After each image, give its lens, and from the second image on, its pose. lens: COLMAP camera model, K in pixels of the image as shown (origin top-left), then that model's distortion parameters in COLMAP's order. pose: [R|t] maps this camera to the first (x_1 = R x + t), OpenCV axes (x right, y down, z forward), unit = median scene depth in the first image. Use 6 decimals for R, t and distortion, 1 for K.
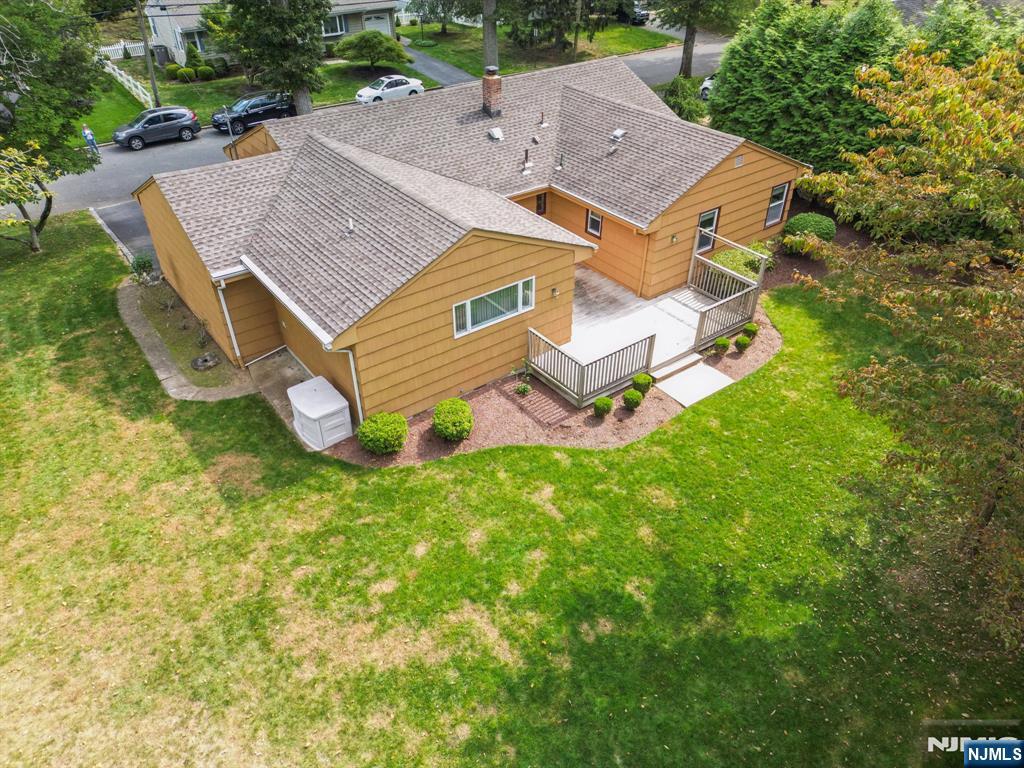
lens RADIAL K [[718.1, 0, 512.0], [0, 718.1, 384.0], [0, 0, 1]] dist [0.075870, -0.066087]
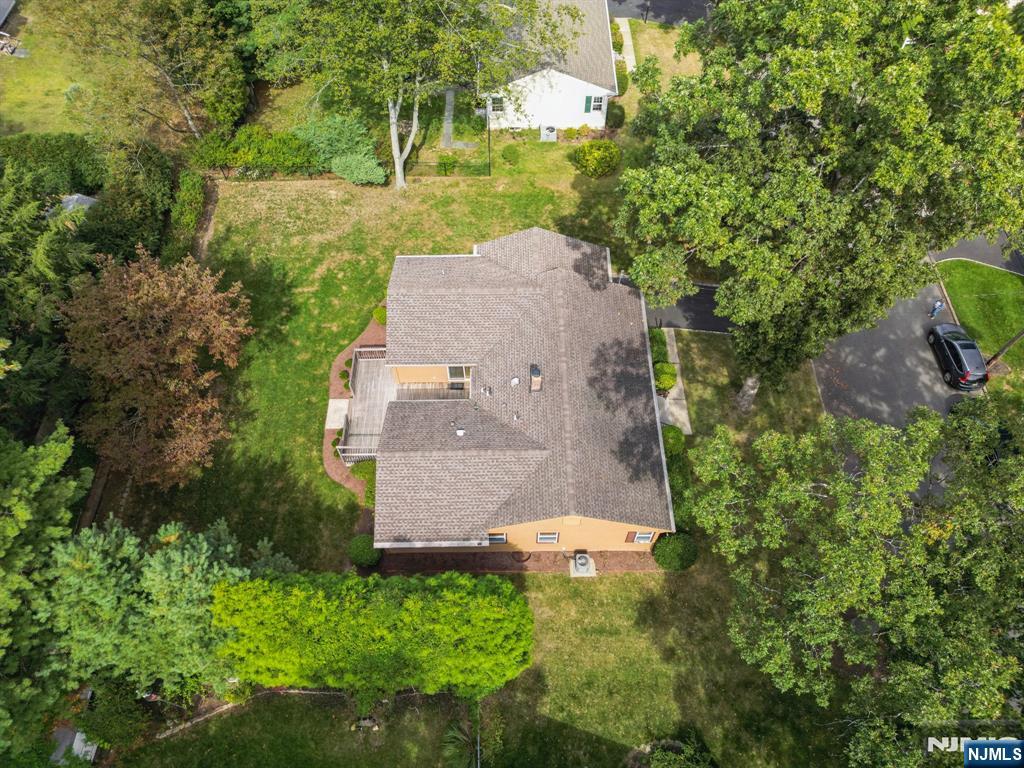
lens RADIAL K [[718.1, 0, 512.0], [0, 718.1, 384.0], [0, 0, 1]] dist [0.075870, -0.066087]
pose [[-0.591419, 0.686553, -0.422930, 0.888944], [-0.466310, 0.136703, 0.873995, -2.352500], [0.657859, 0.714113, 0.239297, 0.889633]]
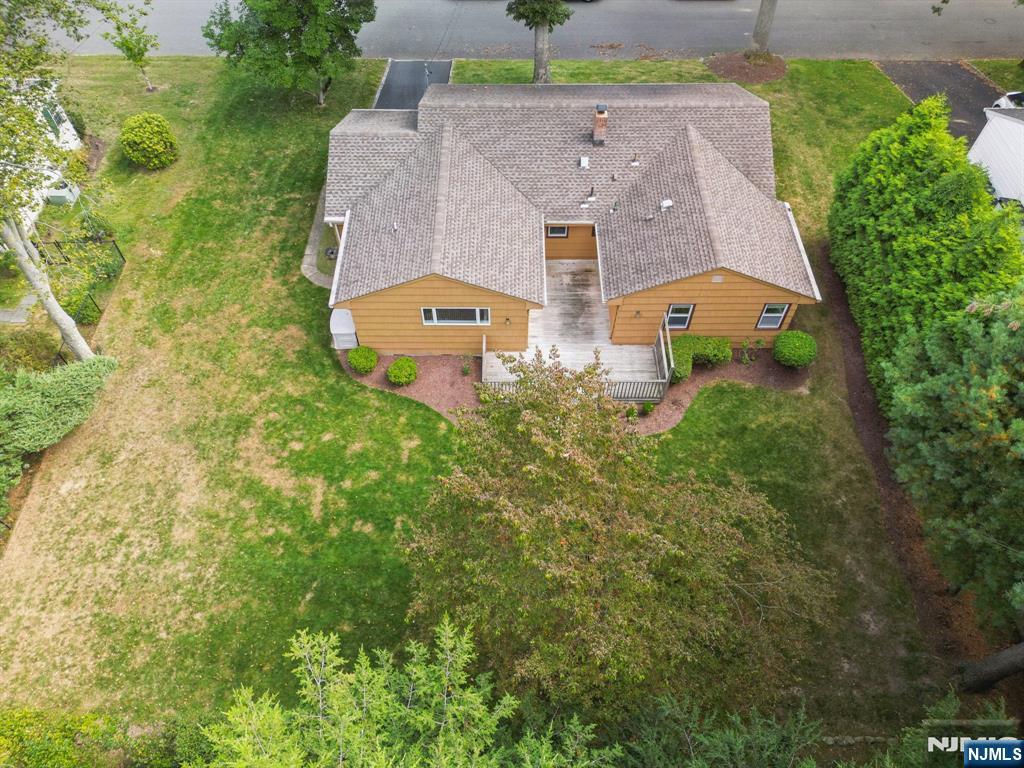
lens RADIAL K [[718.1, 0, 512.0], [0, 718.1, 384.0], [0, 0, 1]] dist [0.075870, -0.066087]
pose [[0.801981, 0.485272, -0.348335, 0.686501], [-0.358032, 0.857278, 0.369984, -0.607960], [0.478162, -0.172005, 0.861264, -0.249749]]
